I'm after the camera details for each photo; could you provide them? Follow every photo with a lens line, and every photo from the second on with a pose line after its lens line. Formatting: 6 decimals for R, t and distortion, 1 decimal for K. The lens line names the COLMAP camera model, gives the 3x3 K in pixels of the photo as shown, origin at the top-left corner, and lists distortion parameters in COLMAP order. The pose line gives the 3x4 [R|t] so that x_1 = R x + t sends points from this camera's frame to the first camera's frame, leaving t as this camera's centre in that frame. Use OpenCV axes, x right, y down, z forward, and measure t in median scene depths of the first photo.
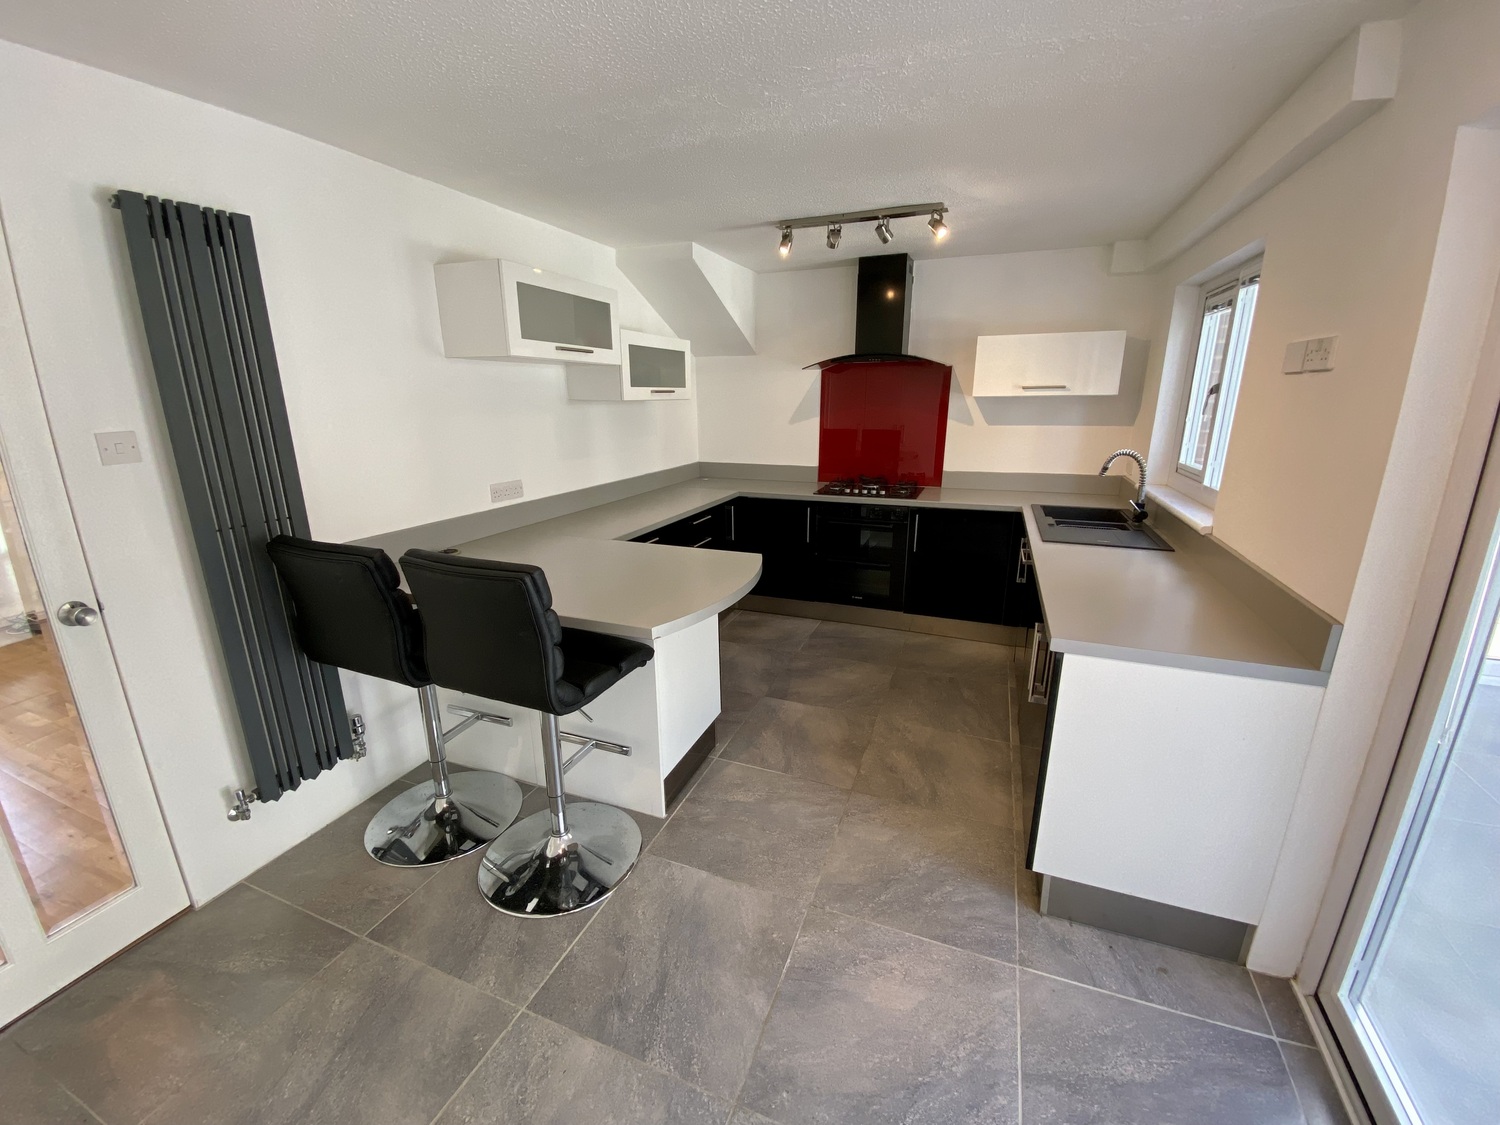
lens RADIAL K [[618.4, 0, 750.9], [0, 618.4, 557.0], [0, 0, 1]] dist [-0.003430, -0.000323]
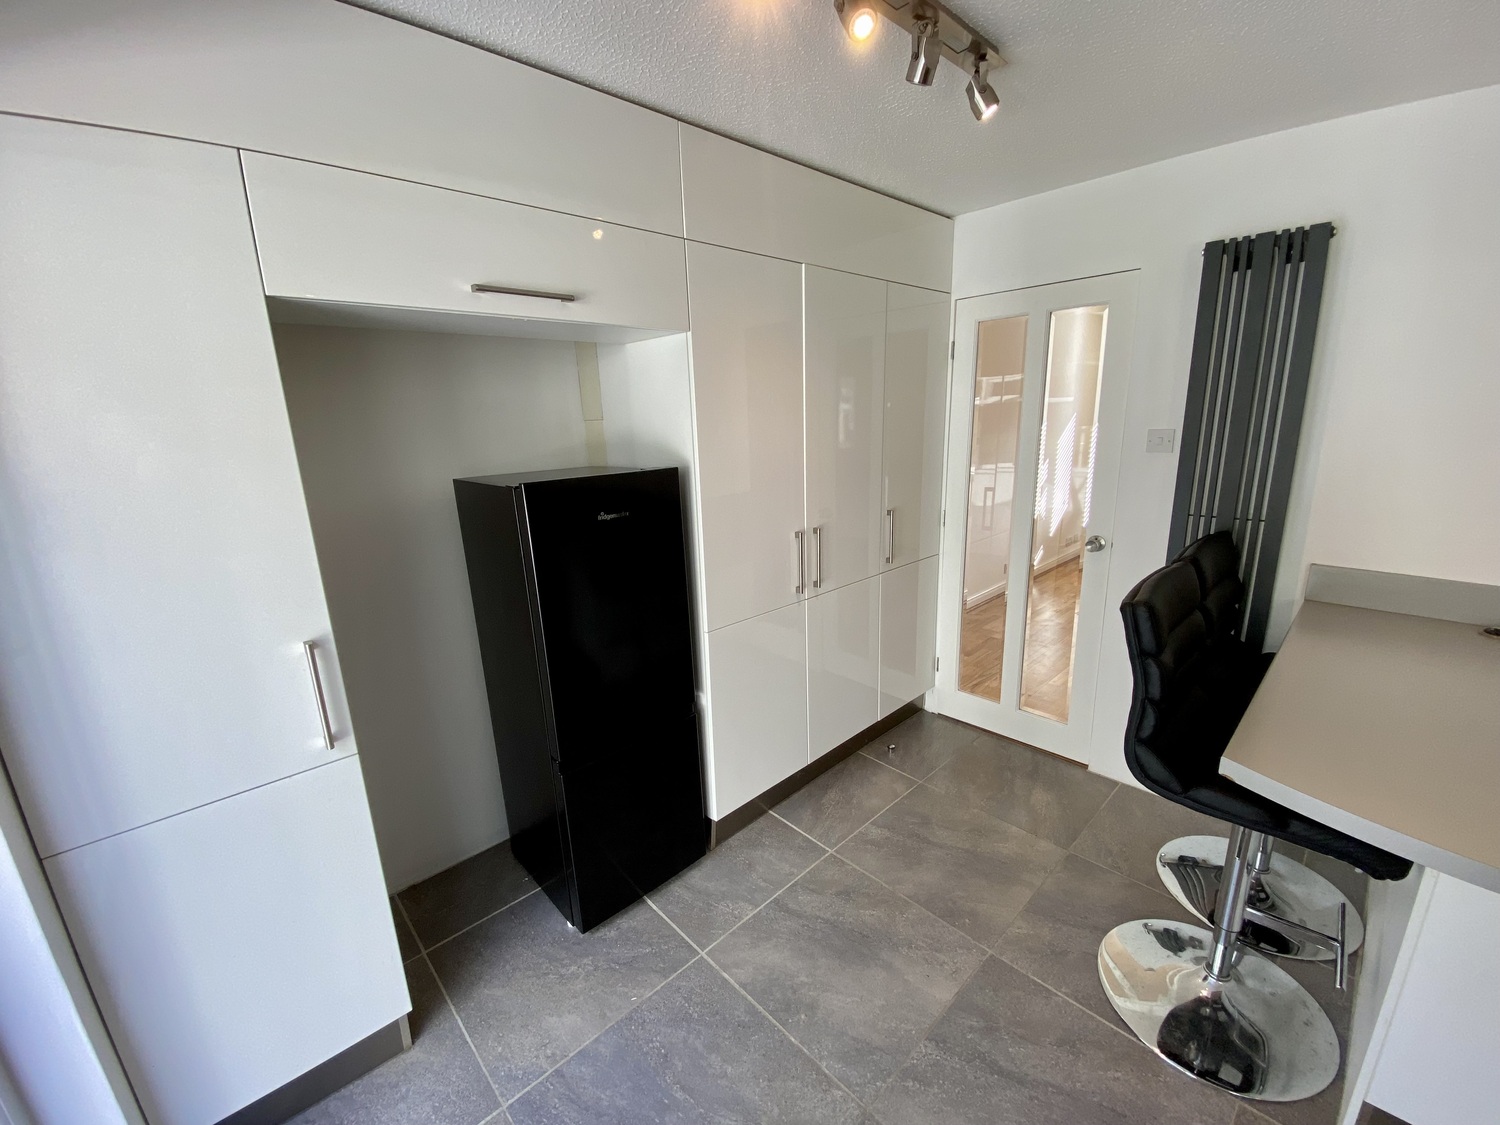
lens RADIAL K [[612.2, 0, 755.3], [0, 612.2, 568.5], [0, 0, 1]] dist [-0.007312, -0.000902]
pose [[-0.414294, 0.244141, -0.876787, 0.643844], [-0.201994, 0.914662, 0.350132, -0.224853], [0.887445, 0.322163, -0.329623, 0.788101]]
